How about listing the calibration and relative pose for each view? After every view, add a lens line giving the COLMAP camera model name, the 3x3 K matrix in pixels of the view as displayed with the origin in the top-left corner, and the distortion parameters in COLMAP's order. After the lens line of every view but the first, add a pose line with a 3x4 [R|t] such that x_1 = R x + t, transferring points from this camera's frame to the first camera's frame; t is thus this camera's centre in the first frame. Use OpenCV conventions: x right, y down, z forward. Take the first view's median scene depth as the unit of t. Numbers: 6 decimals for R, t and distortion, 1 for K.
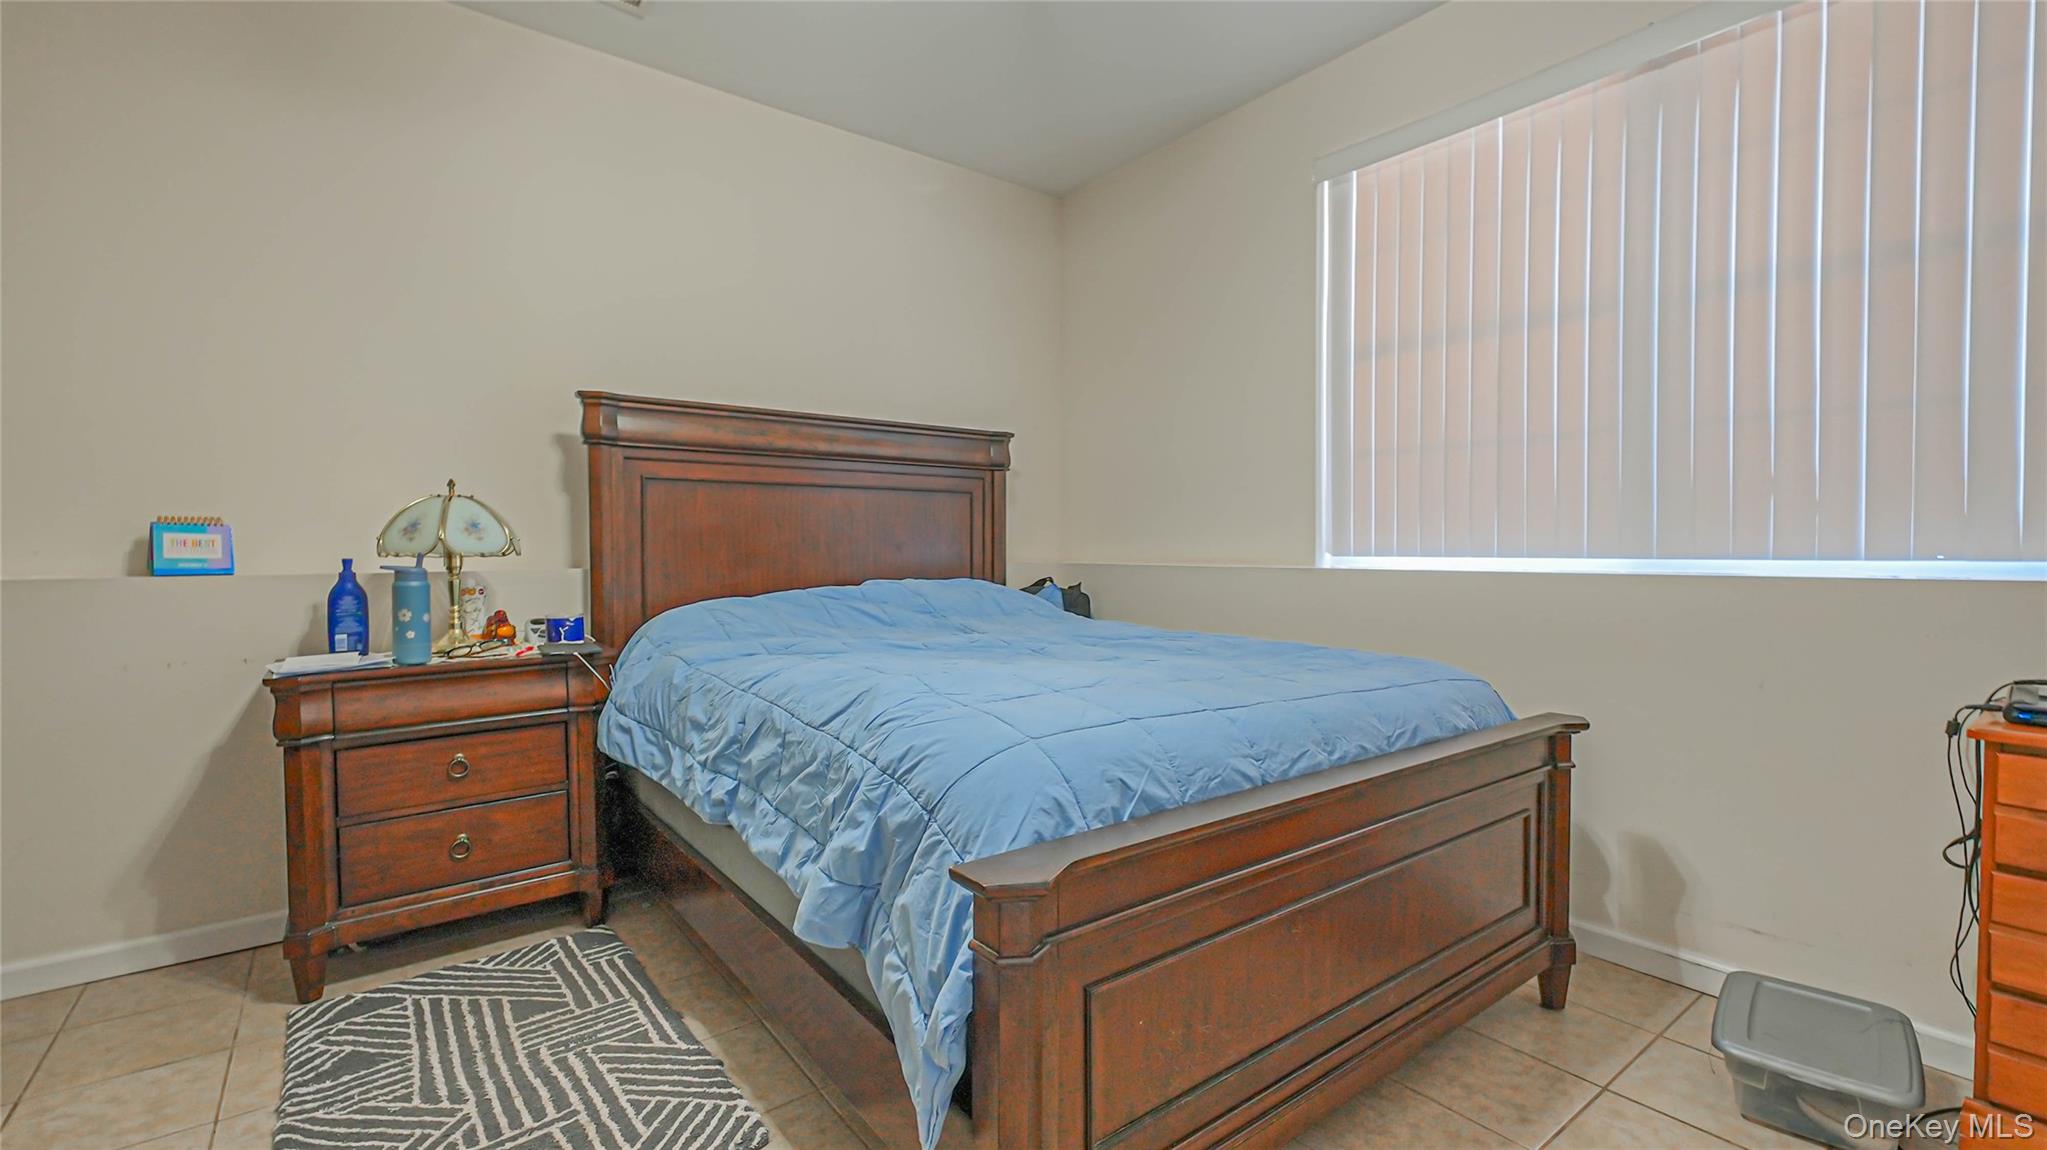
lens RADIAL K [[851.2, 0, 1027.4], [0, 851.2, 567.7], [0, 0, 1]] dist [0.002749, 0.000353]
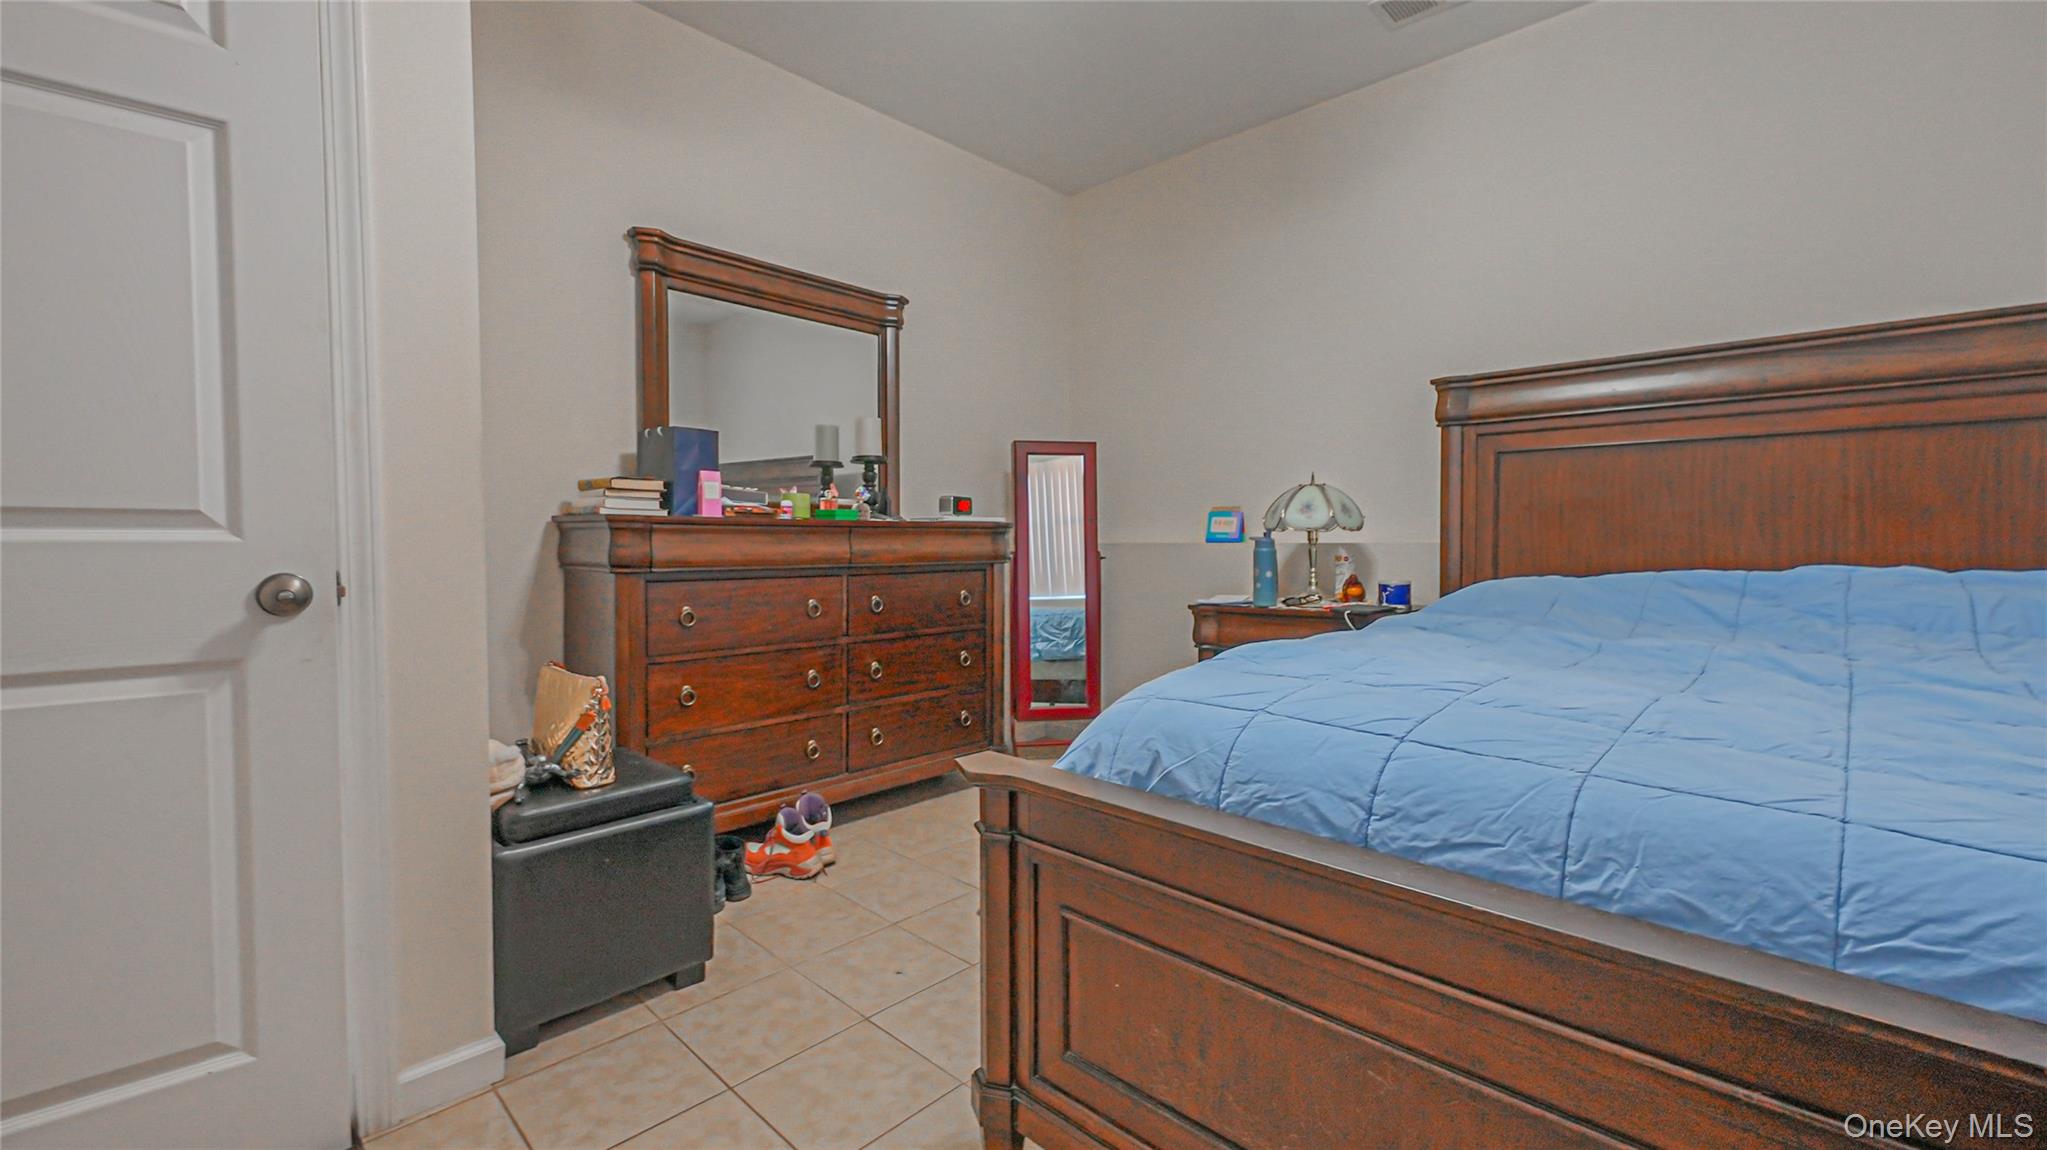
lens RADIAL K [[851.2, 0, 1027.9], [0, 851.2, 564.5], [0, 0, 1]] dist [0.002749, 0.000353]
pose [[0.165138, 0.038564, -0.985516, 0.563755], [-0.018625, 0.999179, 0.035978, -0.000217], [0.986095, 0.012414, 0.165720, 0.370105]]
